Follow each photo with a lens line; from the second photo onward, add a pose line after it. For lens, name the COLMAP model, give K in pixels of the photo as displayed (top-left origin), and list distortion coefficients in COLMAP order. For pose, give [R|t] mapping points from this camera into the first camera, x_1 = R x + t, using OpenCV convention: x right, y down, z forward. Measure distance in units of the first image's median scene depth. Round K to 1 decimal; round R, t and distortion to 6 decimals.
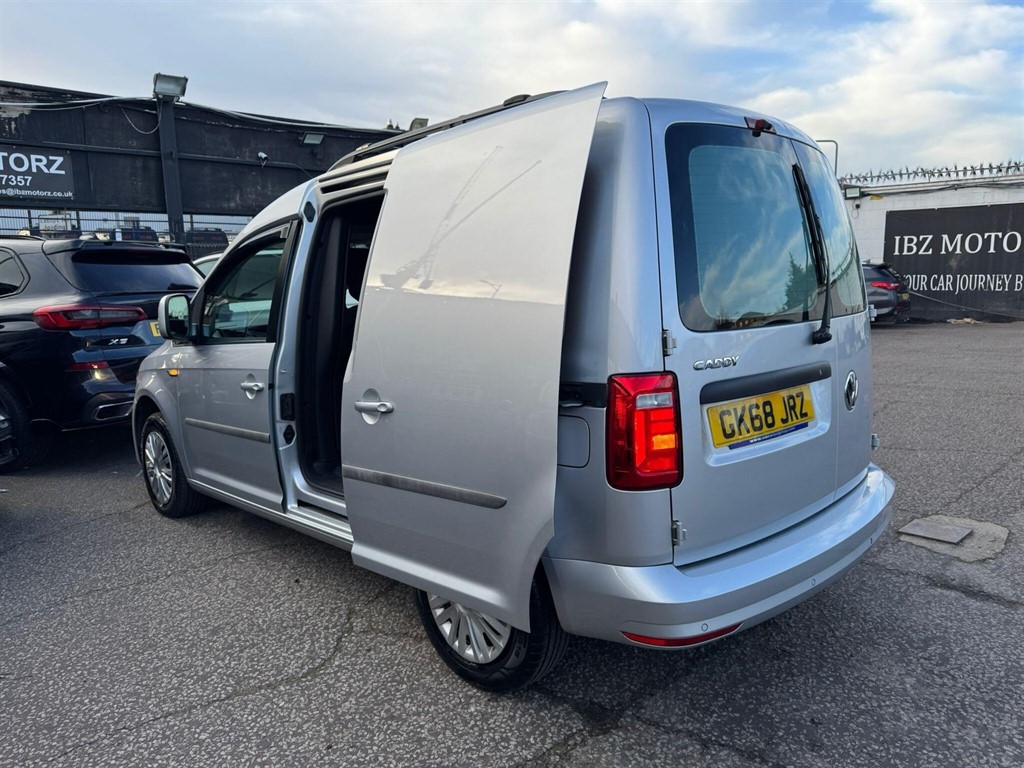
lens RADIAL K [[729.9, 0, 505.3], [0, 729.9, 392.4], [0, 0, 1]] dist [0.015670, -0.015948]
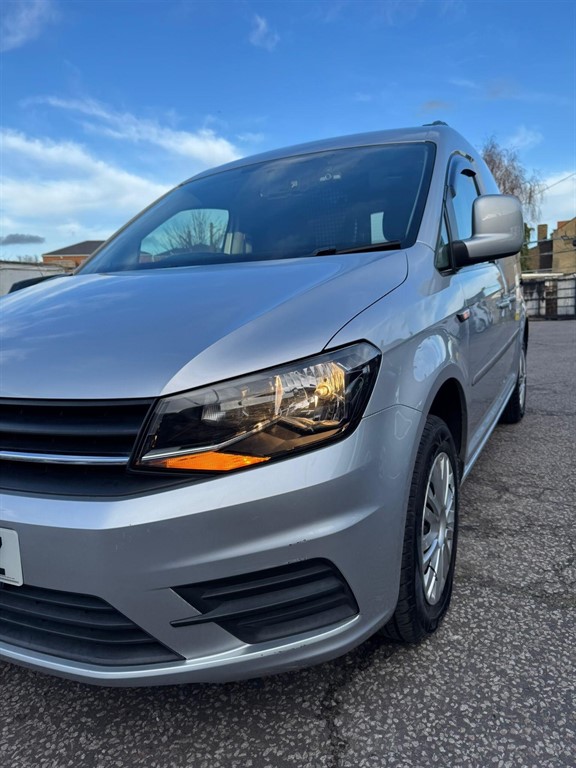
lens RADIAL K [[547.5, 0, 289.6], [0, 547.5, 389.4], [0, 0, 1]] dist [0.015670, -0.015948]
pose [[-0.314775, -0.112216, 0.942510, -0.580583], [0.210144, 0.960105, 0.184494, -0.030245], [-0.925611, 0.256136, -0.278636, 1.286855]]
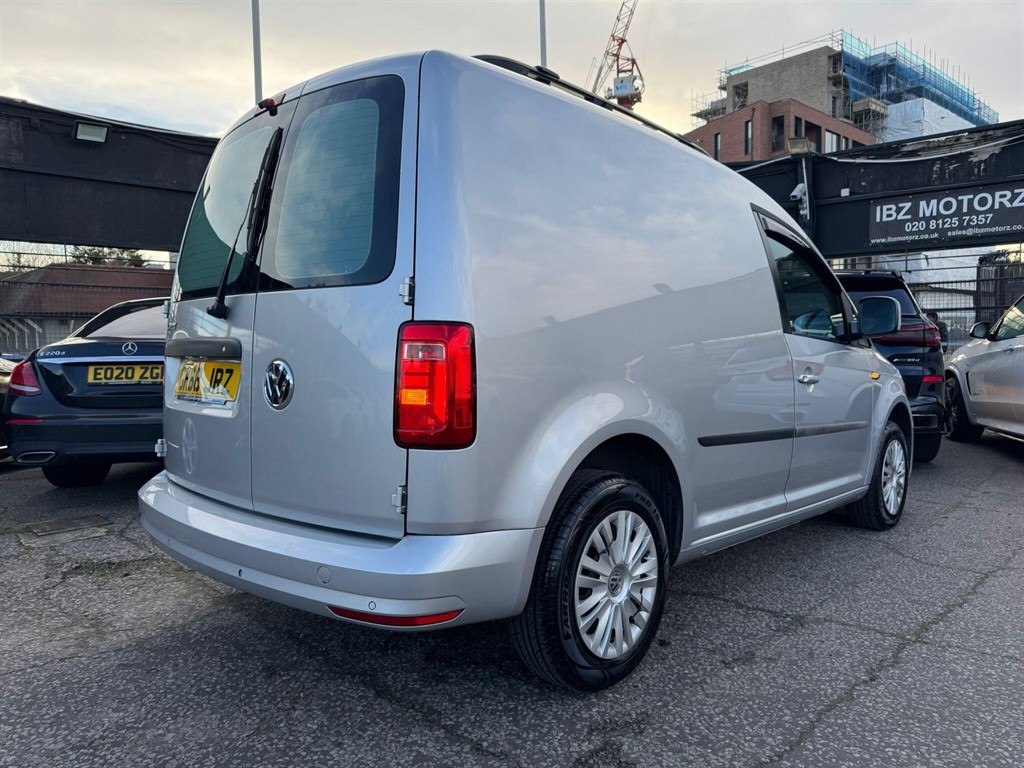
lens RADIAL K [[729.9, 0, 515.7], [0, 729.9, 386.2], [0, 0, 1]] dist [0.015670, -0.015948]
pose [[0.059995, 0.078038, -0.995144, 1.388419], [-0.157302, 0.985222, 0.067776, -0.102931], [0.985727, 0.152472, 0.071384, 1.298326]]
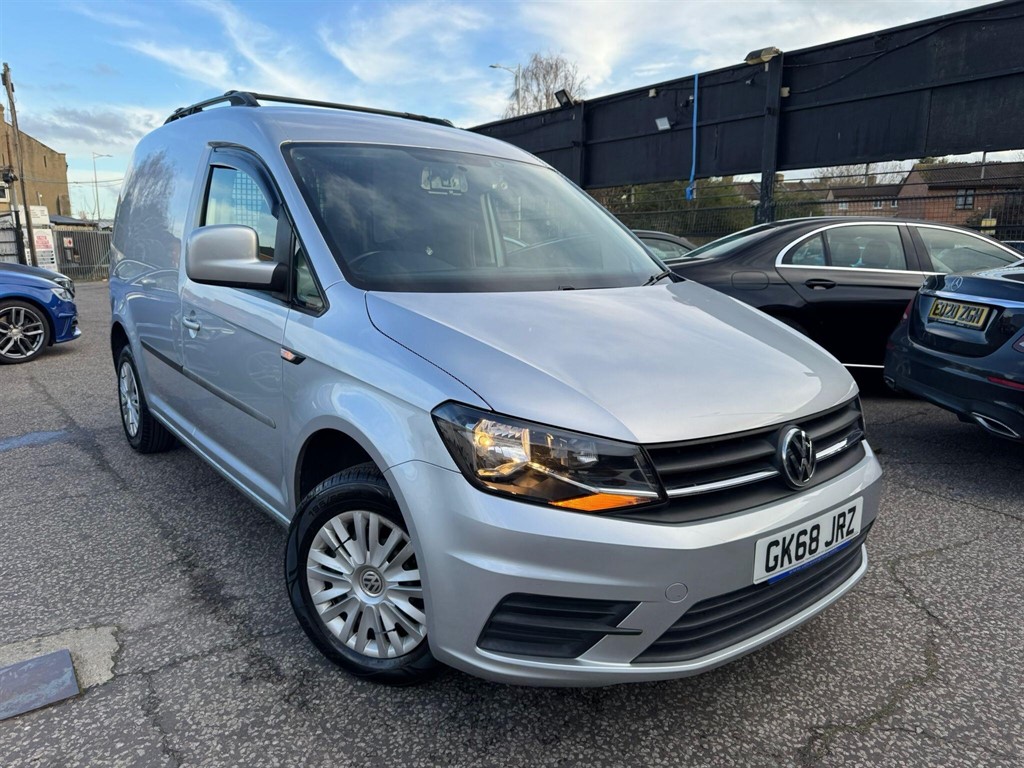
lens RADIAL K [[729.9, 0, 508.5], [0, 729.9, 383.0], [0, 0, 1]] dist [0.015670, -0.015948]
pose [[-0.995434, -0.007462, 0.095157, 0.251108], [0.026813, 0.934936, 0.353802, -0.340767], [-0.091606, 0.354738, -0.930467, 2.217847]]
